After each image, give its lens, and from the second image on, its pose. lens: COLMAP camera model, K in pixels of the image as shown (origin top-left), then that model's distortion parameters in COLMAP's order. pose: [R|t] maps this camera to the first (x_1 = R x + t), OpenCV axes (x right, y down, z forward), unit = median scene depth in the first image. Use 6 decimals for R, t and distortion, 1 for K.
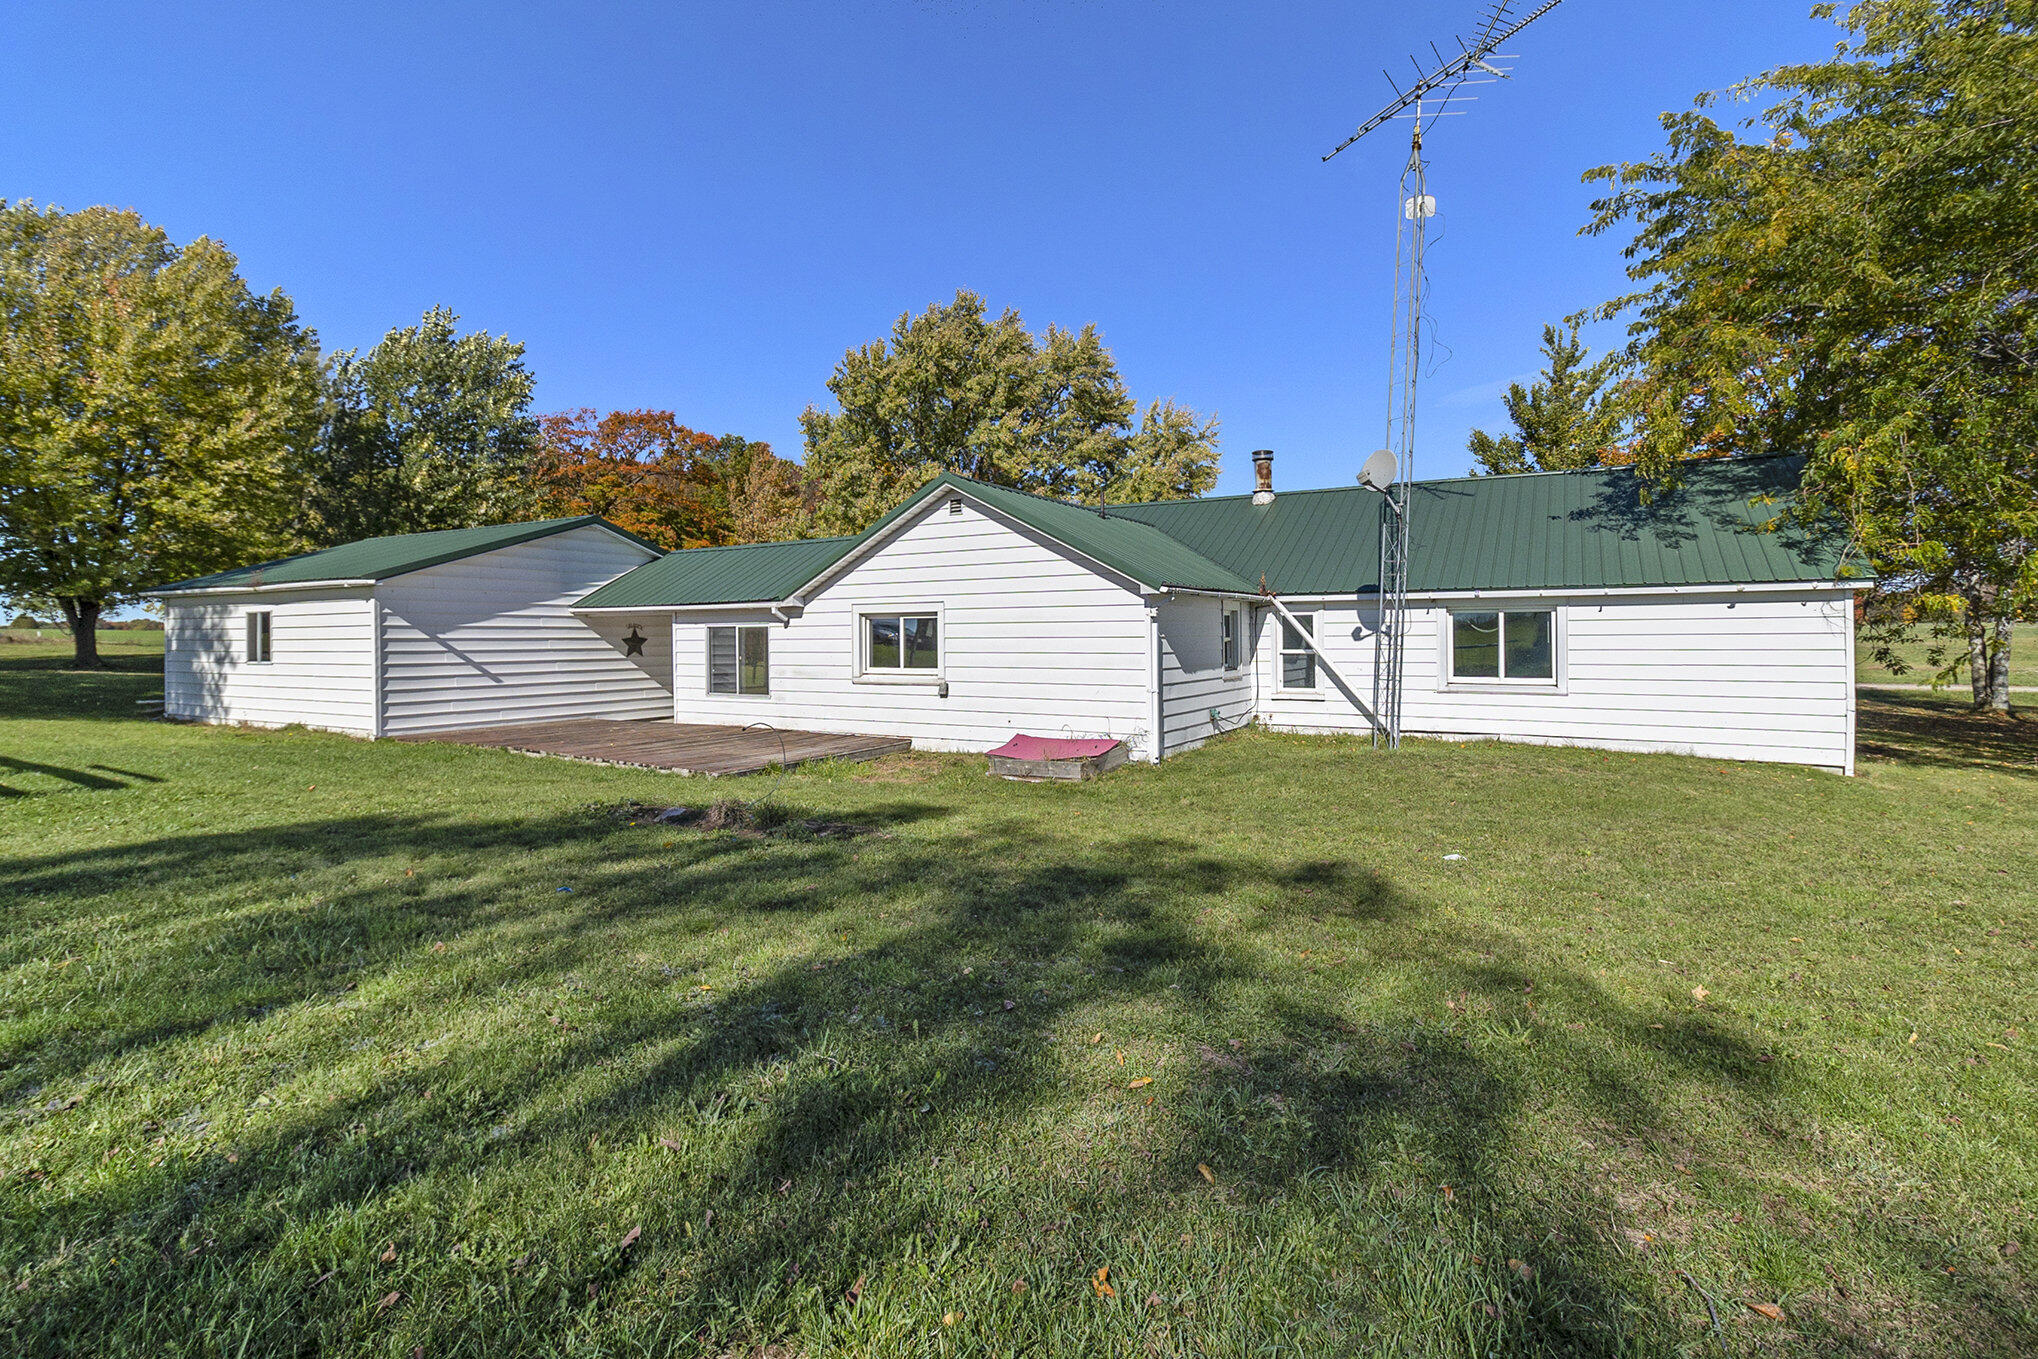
lens RADIAL K [[929.7, 0, 1017.2], [0, 929.7, 658.7], [0, 0, 1]] dist [-0.000535, 0.000234]
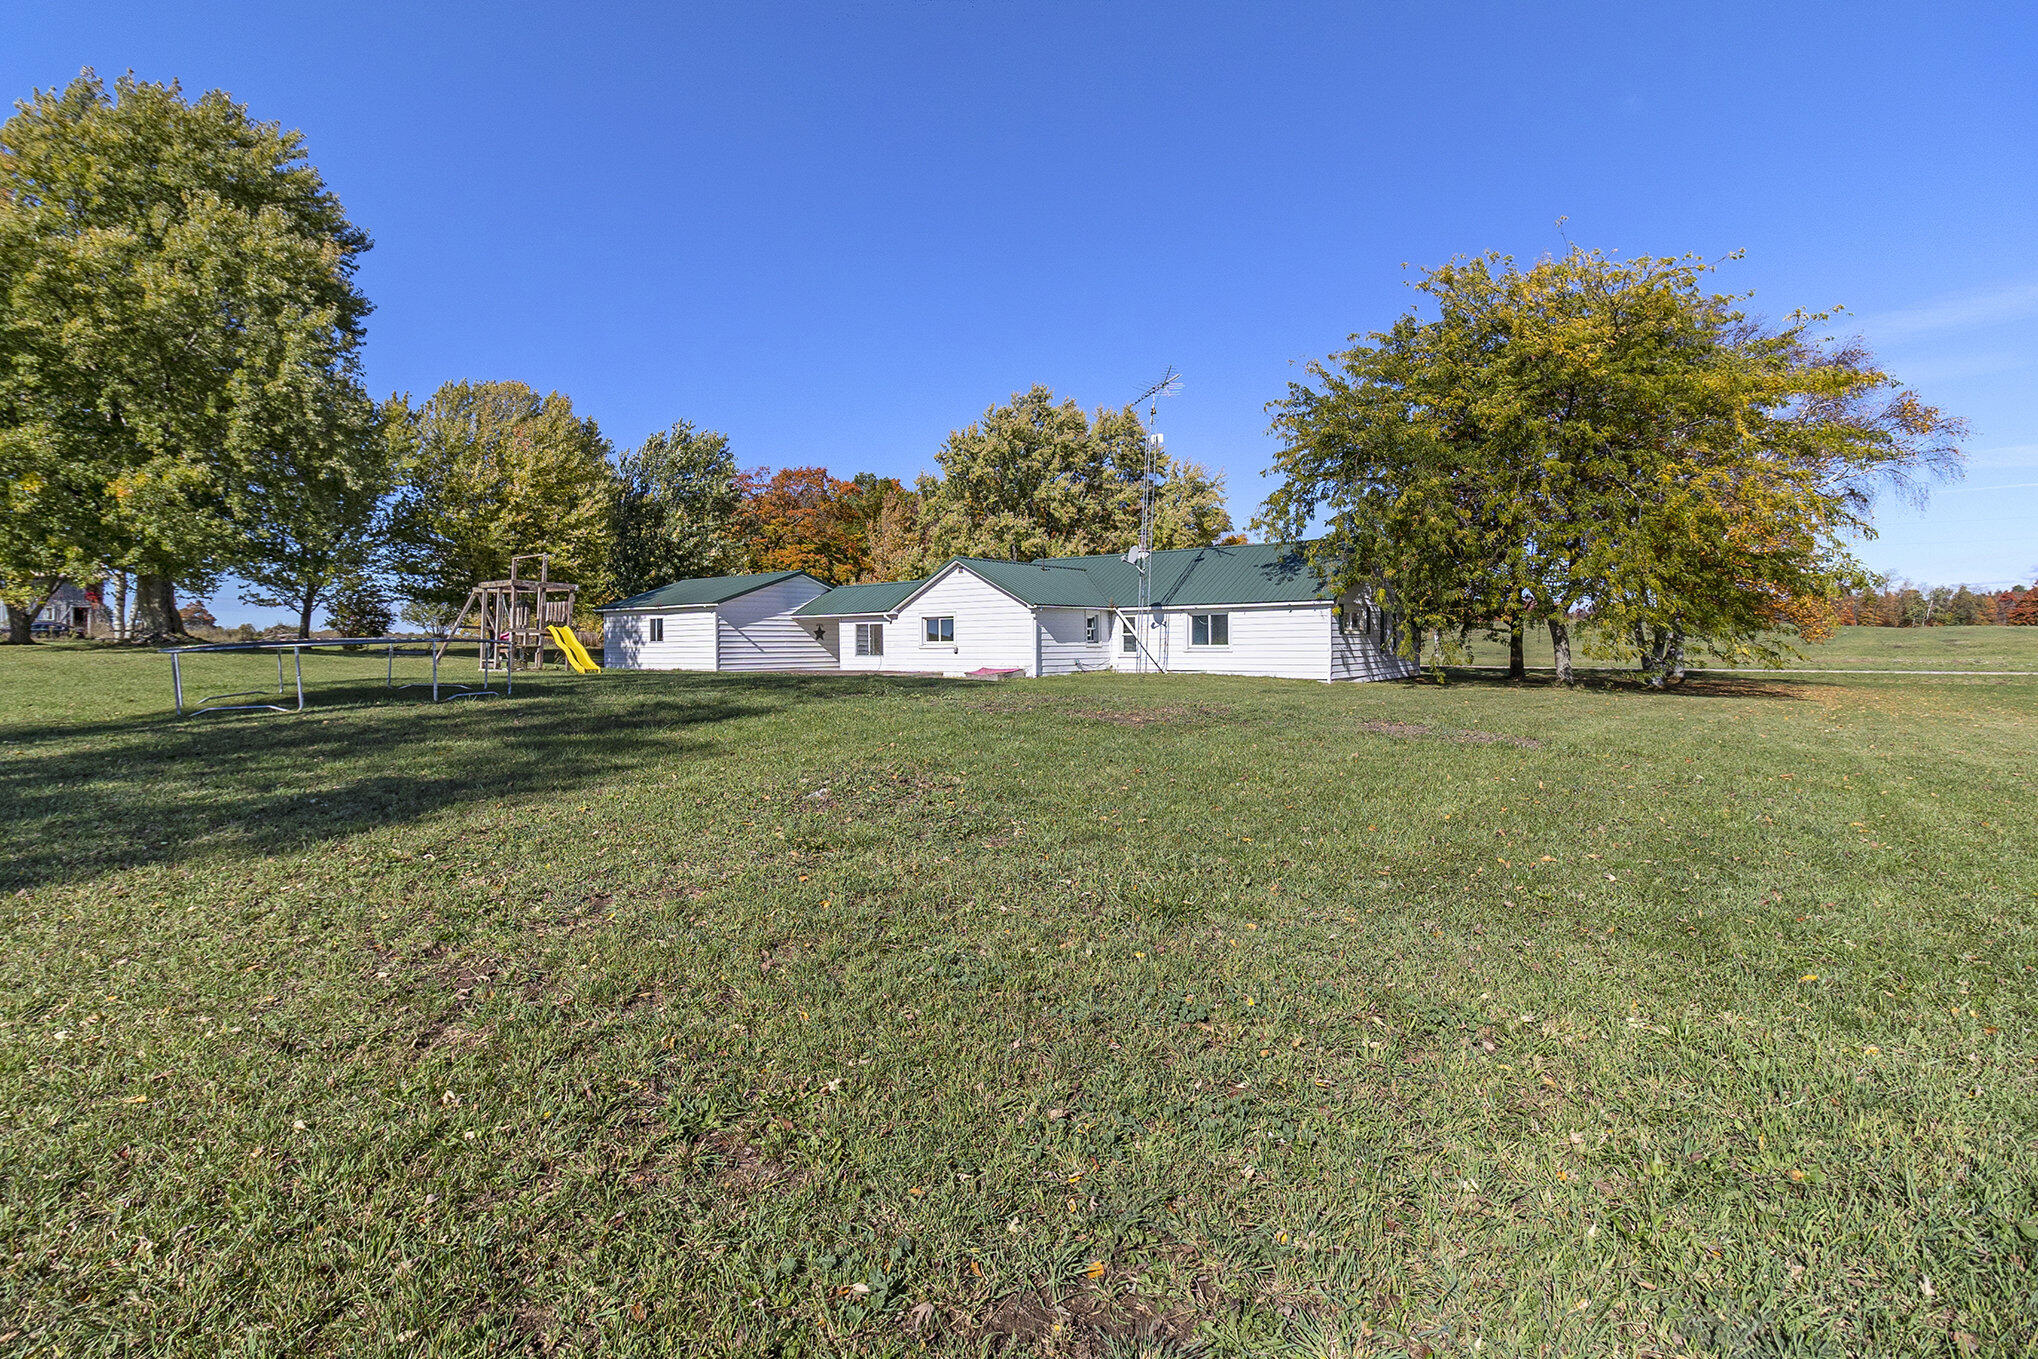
lens RADIAL K [[961.5, 0, 1010.9], [0, 961.5, 635.1], [0, 0, 1]] dist [-0.001714, 0.000072]
pose [[0.988318, -0.002764, -0.152378, 0.346812], [-0.002741, 0.999351, -0.035904, 0.067603], [0.152378, 0.035902, 0.987670, -1.099332]]
